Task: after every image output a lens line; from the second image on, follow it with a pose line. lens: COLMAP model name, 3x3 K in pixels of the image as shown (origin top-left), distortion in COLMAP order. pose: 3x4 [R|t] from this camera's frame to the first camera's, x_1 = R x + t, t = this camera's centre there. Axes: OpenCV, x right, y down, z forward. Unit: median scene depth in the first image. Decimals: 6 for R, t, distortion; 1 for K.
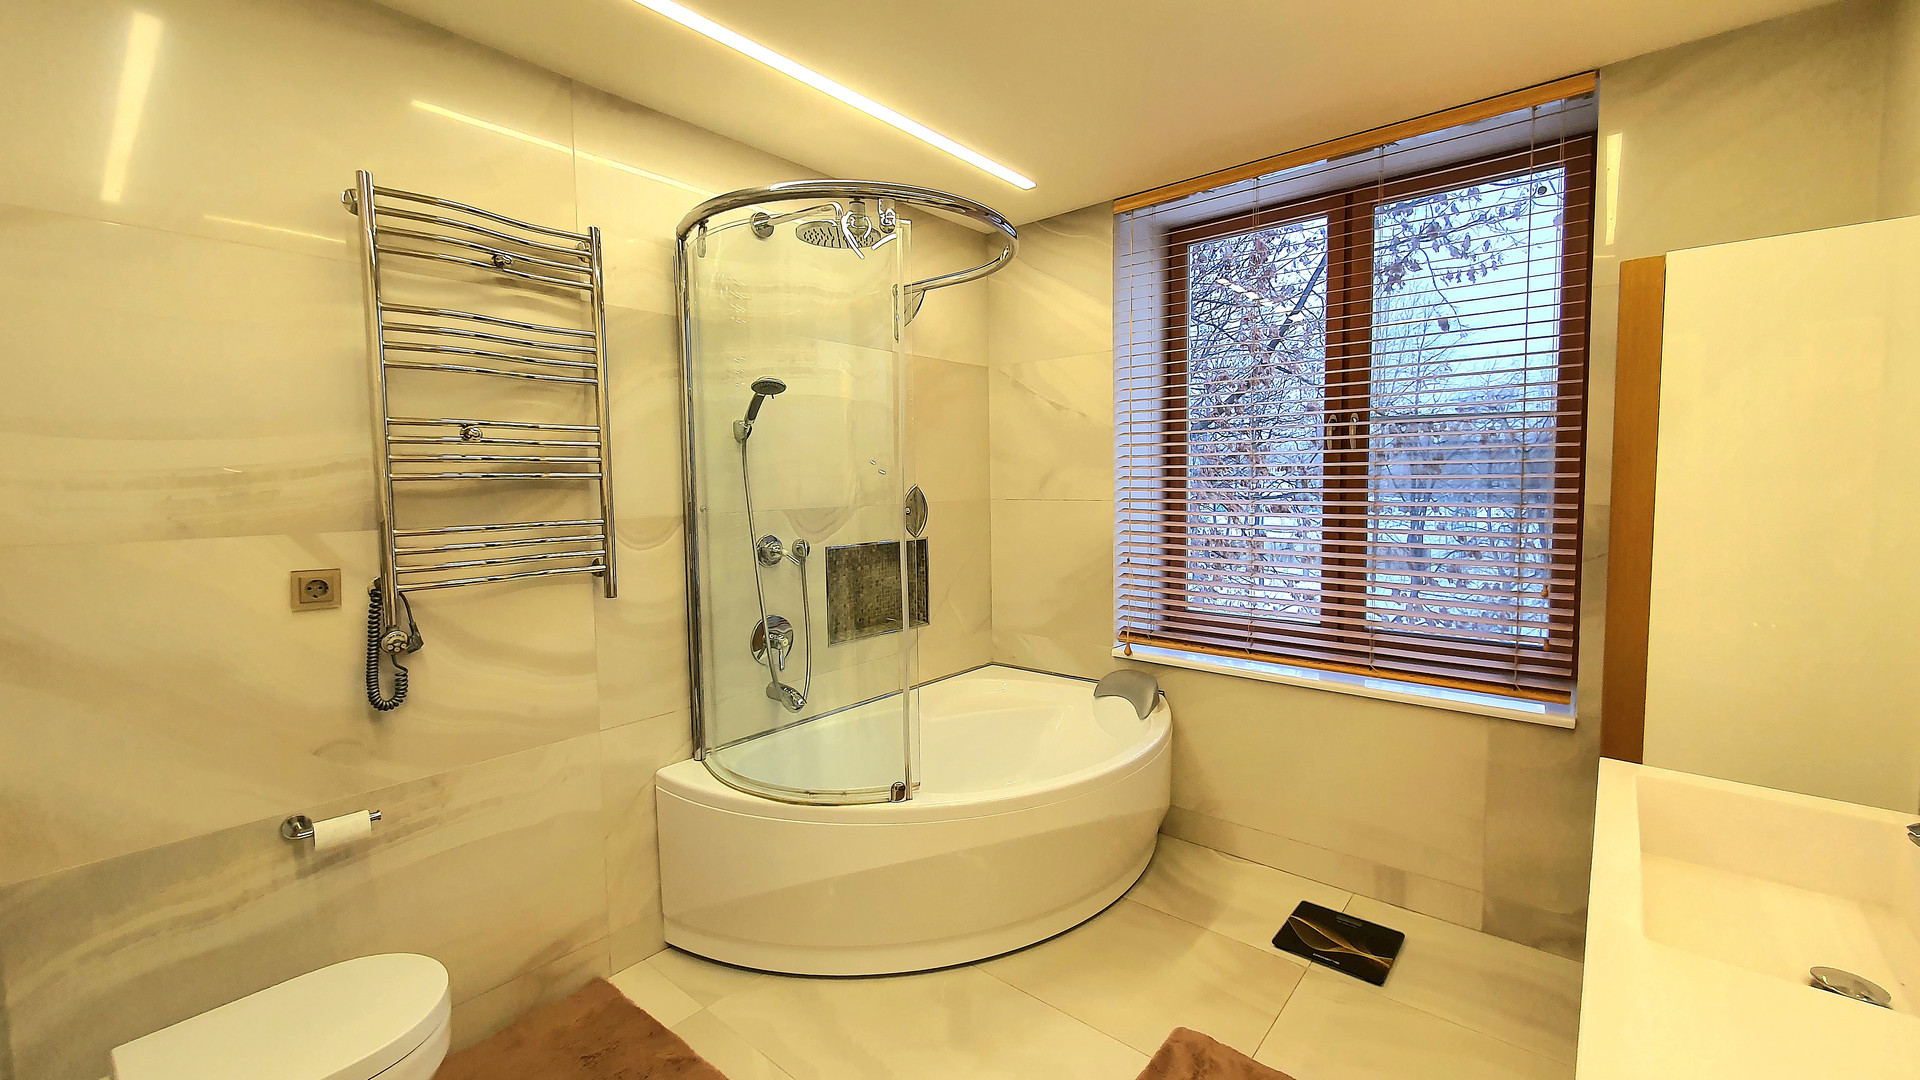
lens RADIAL K [[772.2, 0, 957.5], [0, 772.2, 528.7], [0, 0, 1]] dist [0.011590, -0.002818]
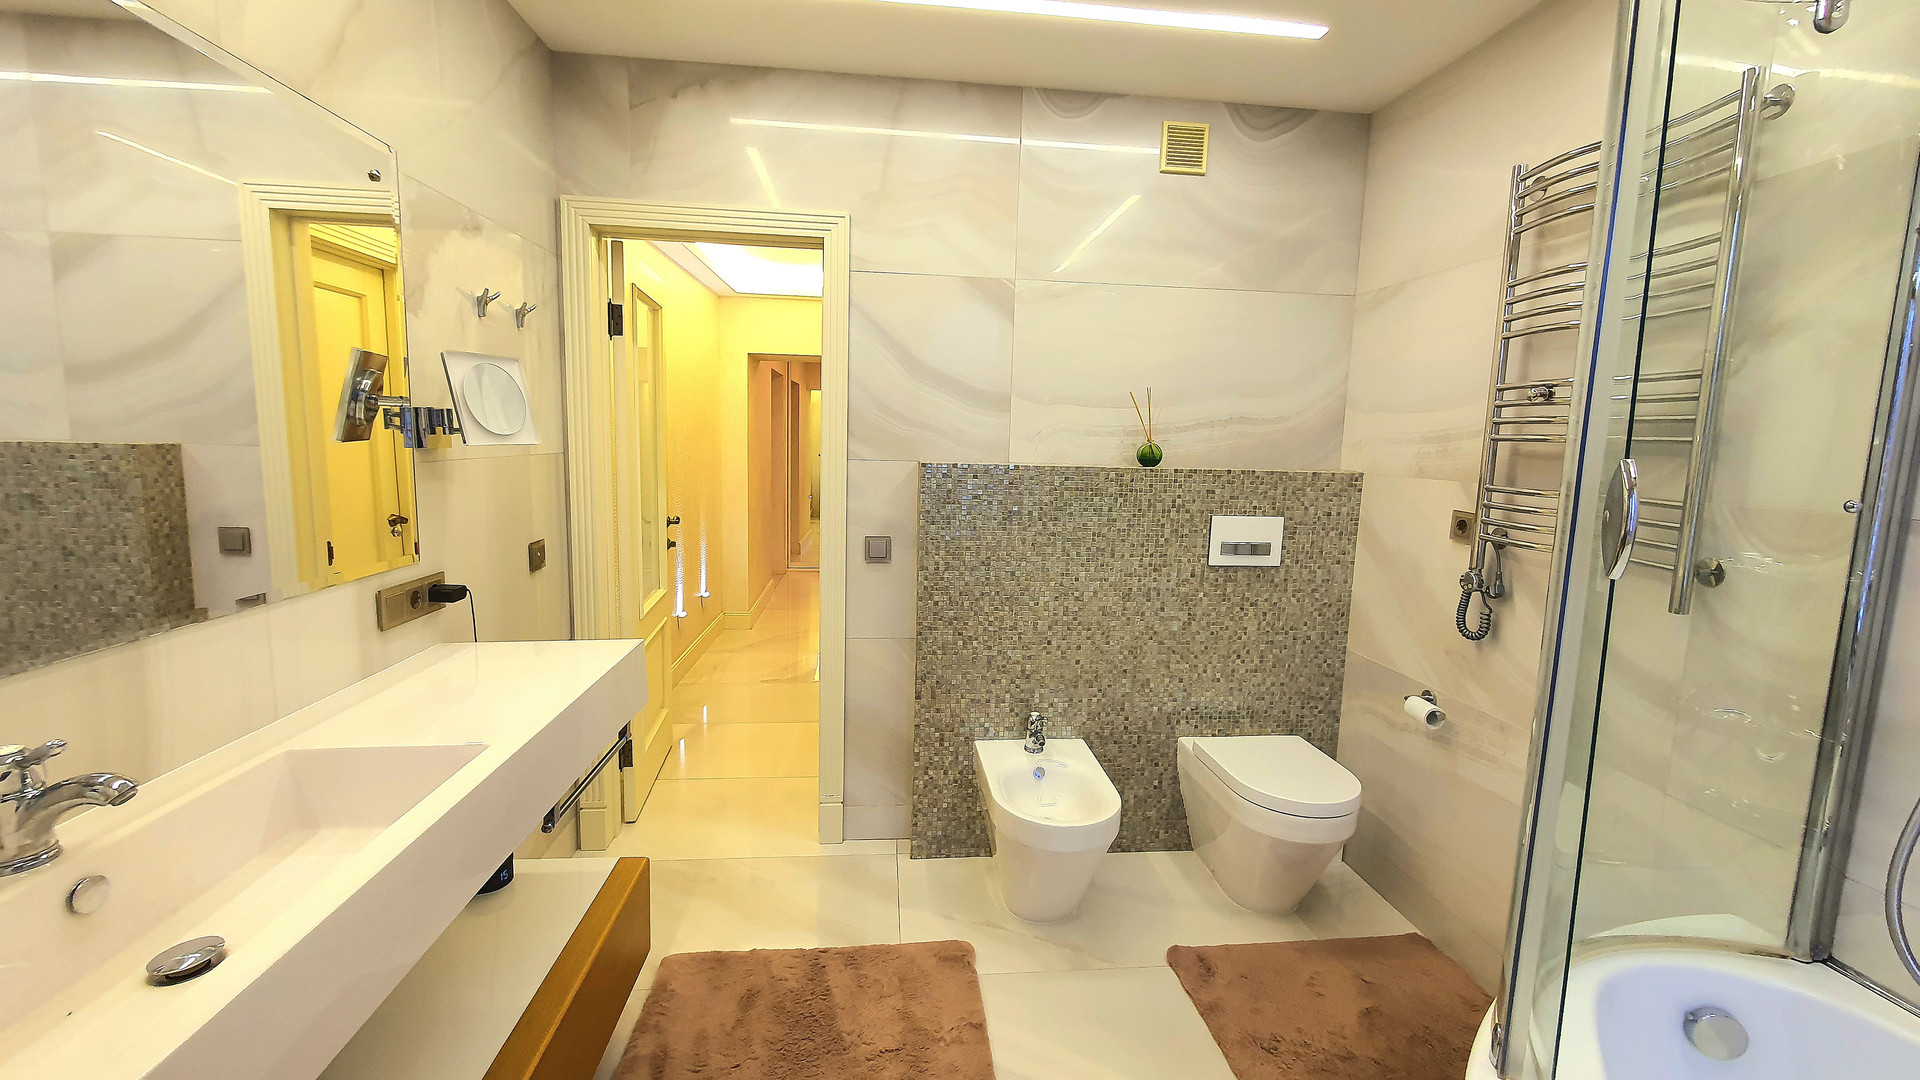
lens RADIAL K [[765.3, 0, 962.6], [0, 765.3, 530.4], [0, 0, 1]] dist [0.007750, -0.006280]
pose [[-0.691721, 0.083392, -0.717334, 0.435869], [-0.064482, 0.982211, 0.176365, -0.057726], [0.719280, 0.168250, -0.674038, 0.866031]]
